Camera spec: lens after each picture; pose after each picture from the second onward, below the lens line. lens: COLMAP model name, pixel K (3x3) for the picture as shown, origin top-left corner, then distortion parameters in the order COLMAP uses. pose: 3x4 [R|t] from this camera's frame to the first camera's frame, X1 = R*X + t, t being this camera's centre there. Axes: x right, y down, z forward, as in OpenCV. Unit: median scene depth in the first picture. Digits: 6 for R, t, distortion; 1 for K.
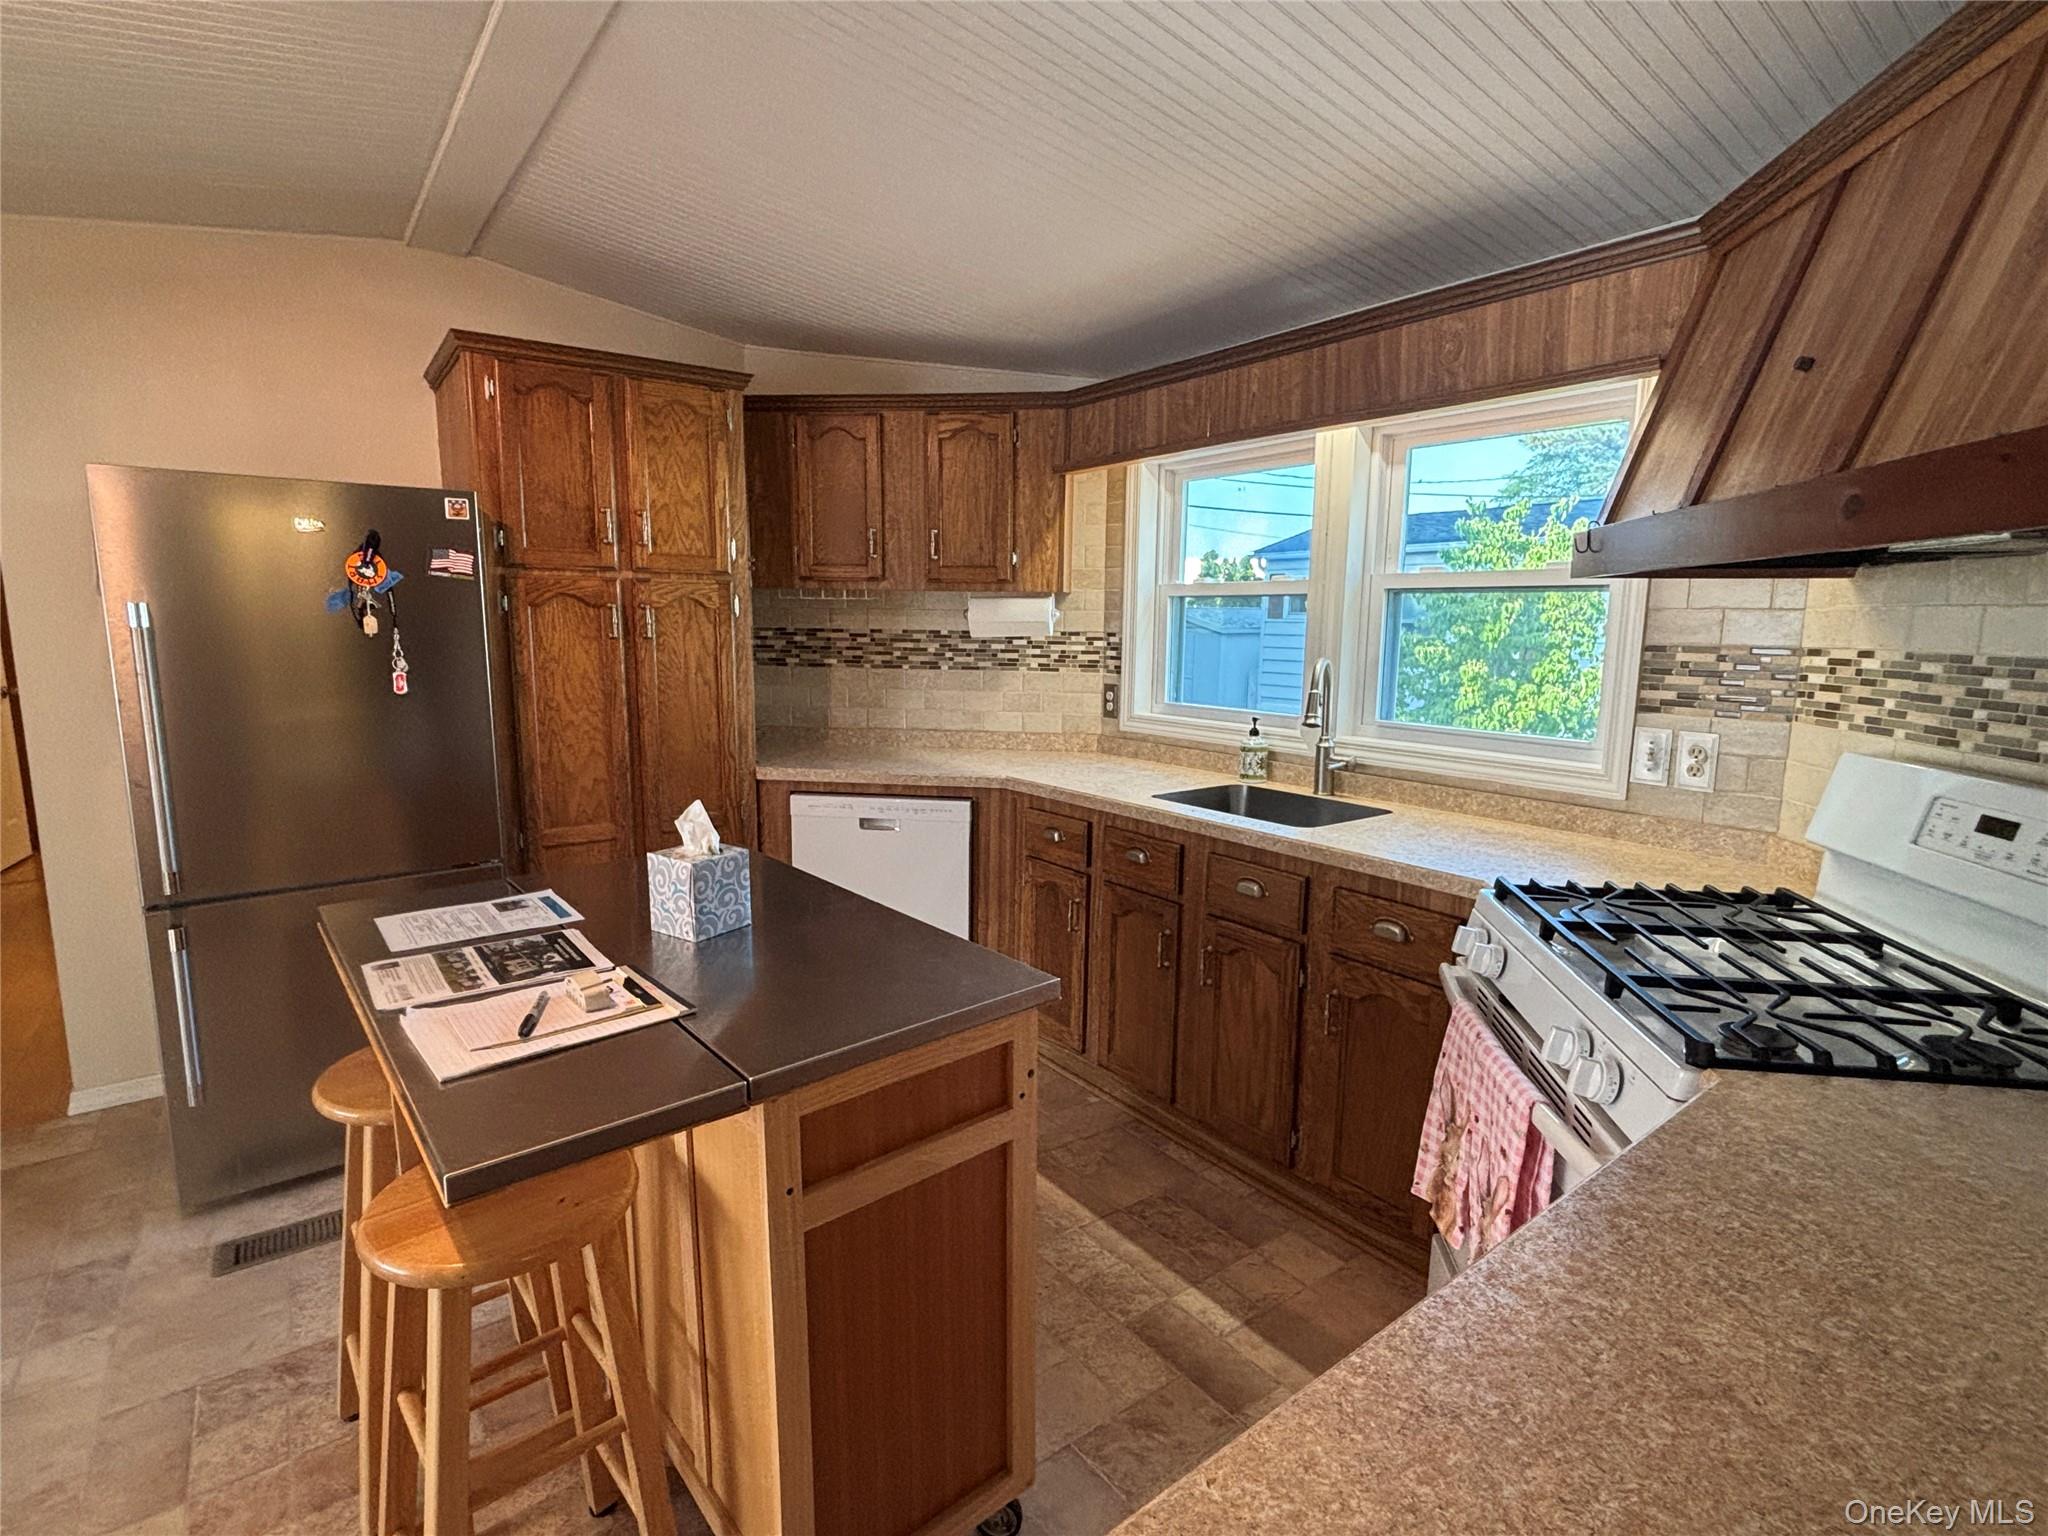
lens RADIAL K [[982.9, 0, 993.2], [0, 982.9, 775.9], [0, 0, 1]] dist [0.002048, -0.001943]
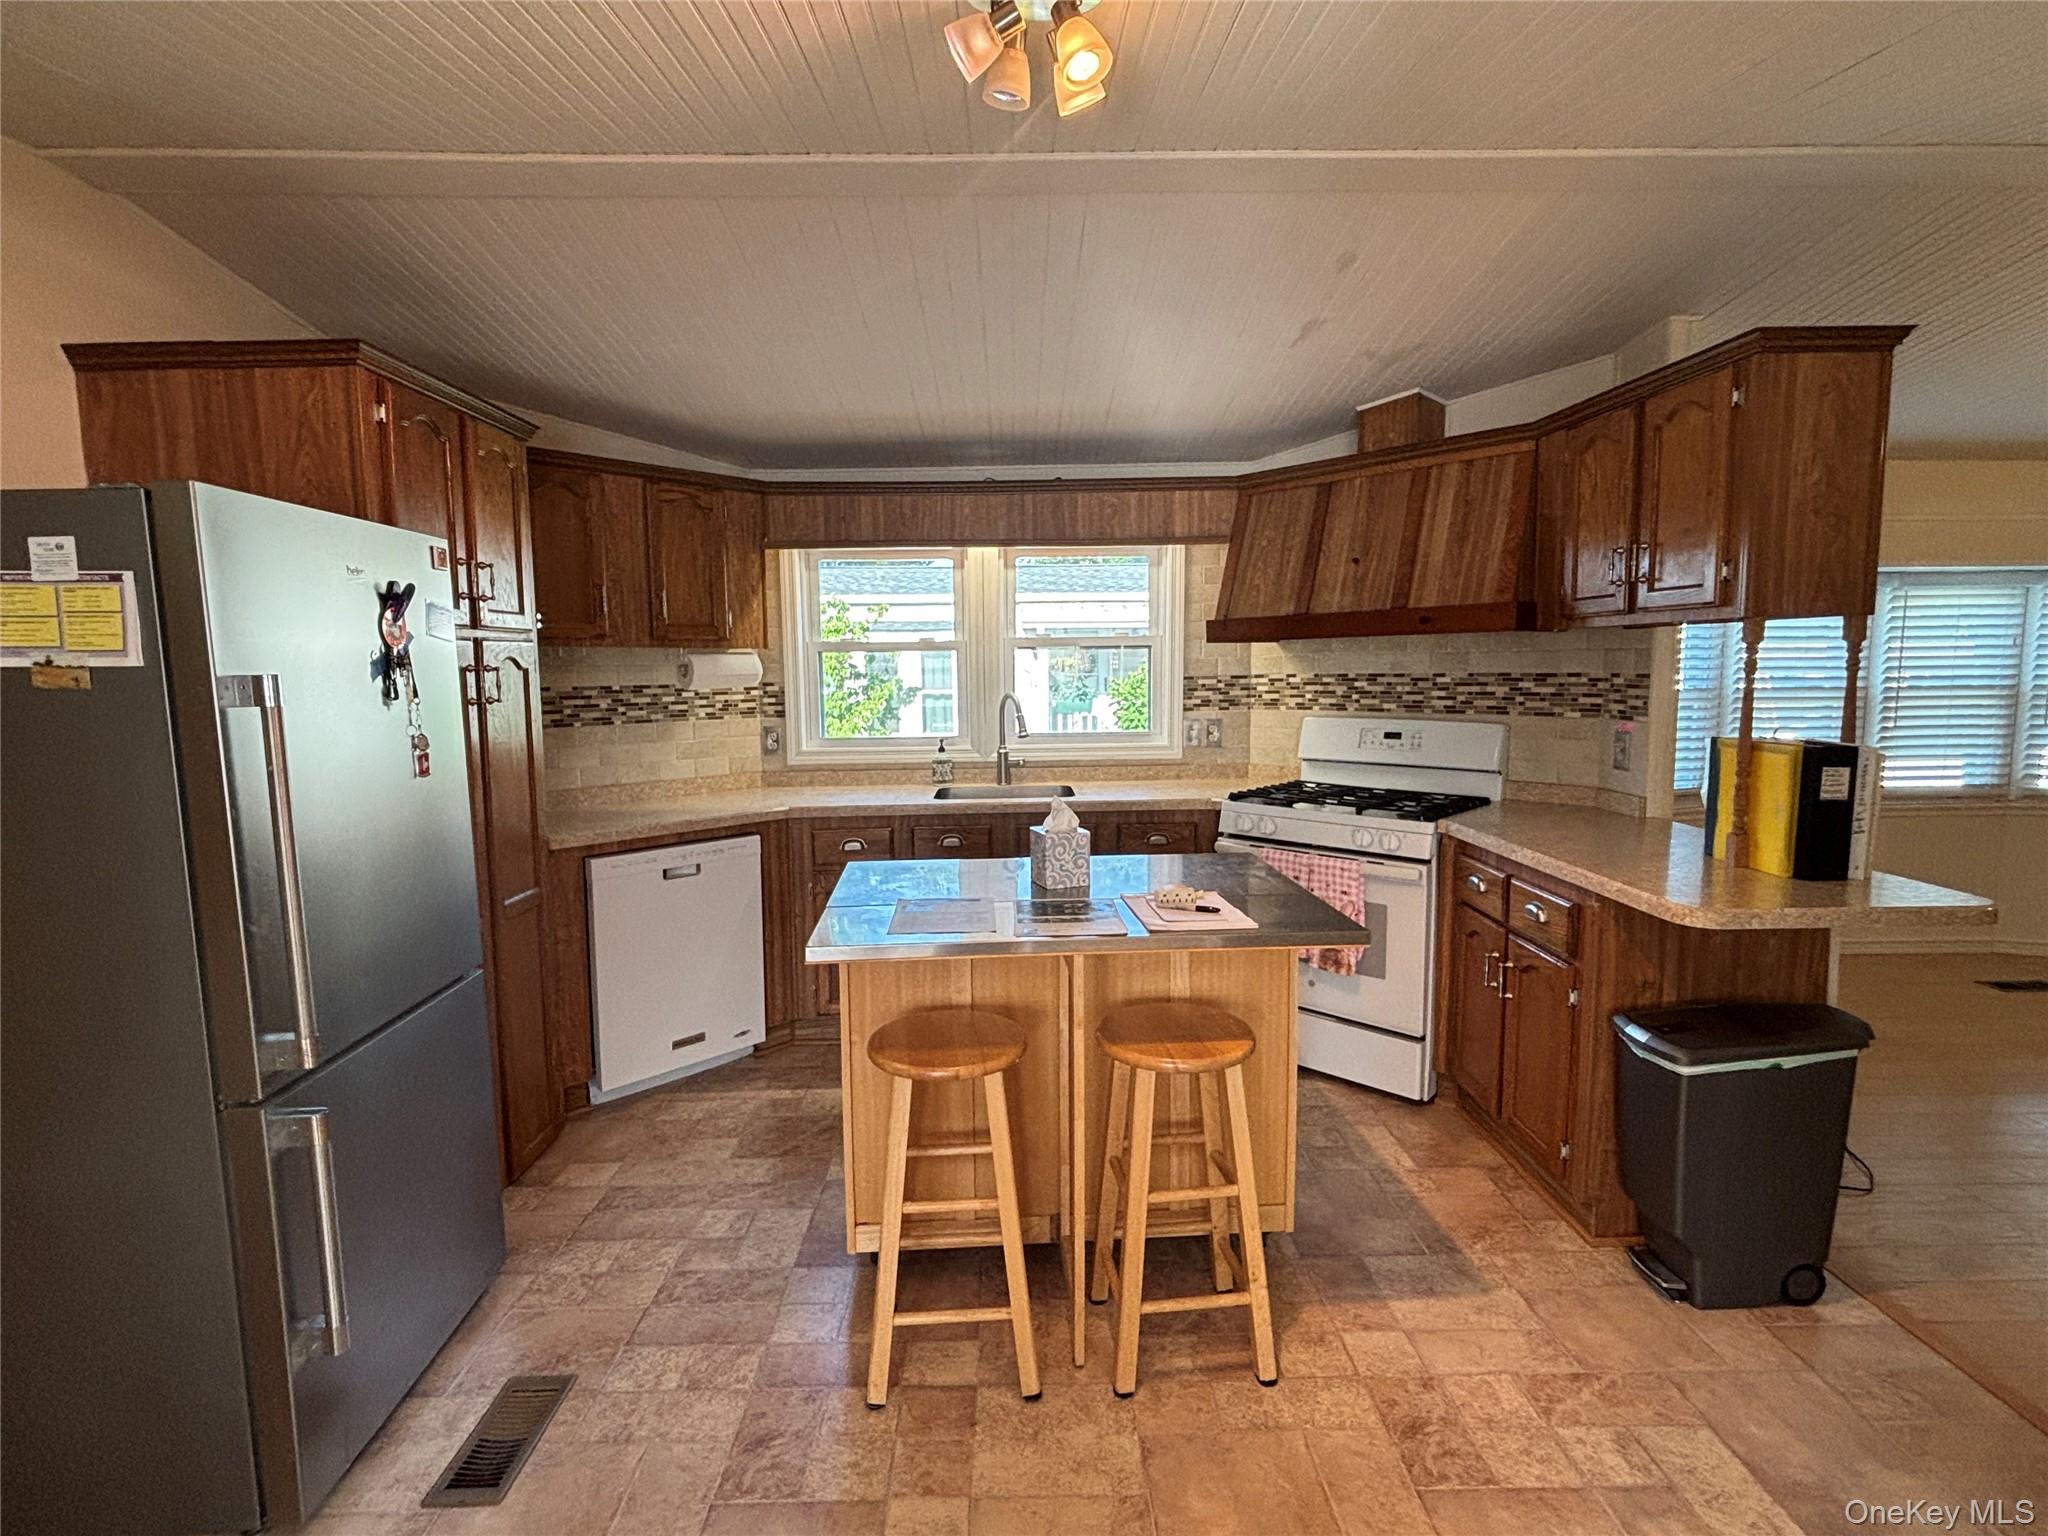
lens RADIAL K [[982.9, 0, 1026.4], [0, 982.9, 755.4], [0, 0, 1]] dist [0.002048, -0.001943]
pose [[0.594460, -0.091077, 0.798950, -0.748071], [0.147715, 0.989026, 0.002837, -0.022013], [-0.790441, 0.116331, 0.601390, 0.079987]]
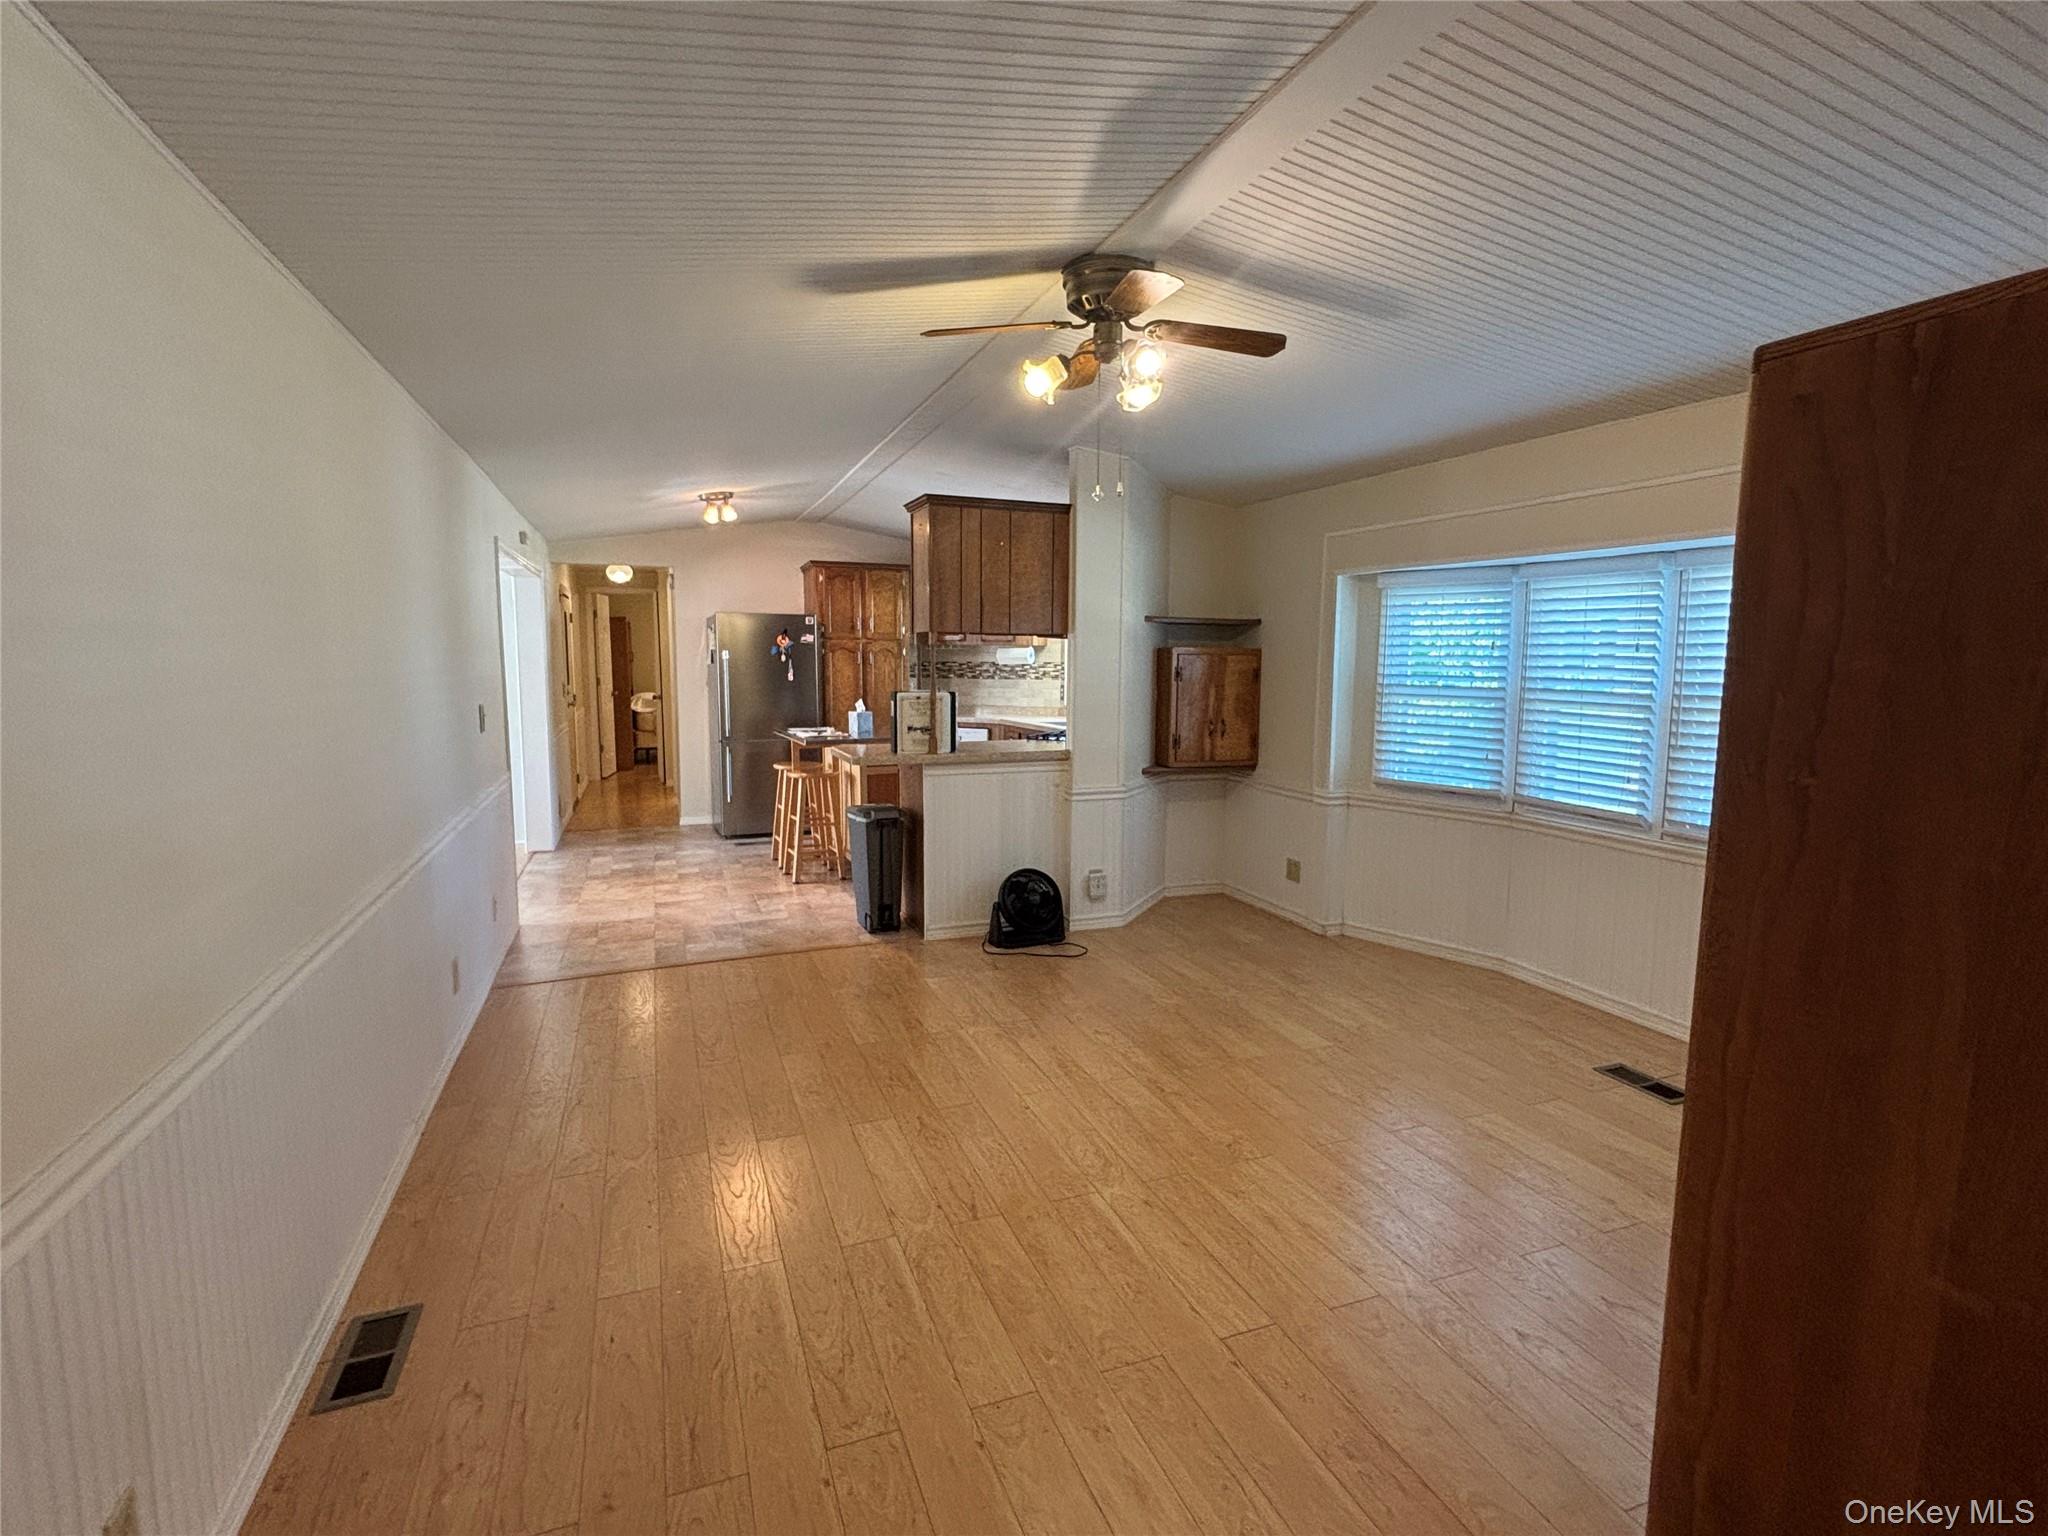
lens RADIAL K [[982.9, 0, 1018.3], [0, 982.9, 774.1], [0, 0, 1]] dist [0.002048, -0.001943]
pose [[0.962576, 0.028243, -0.269538, 0.766675], [-0.041220, 0.998241, -0.042607, 0.257703], [0.267860, 0.052122, 0.962047, -1.457548]]
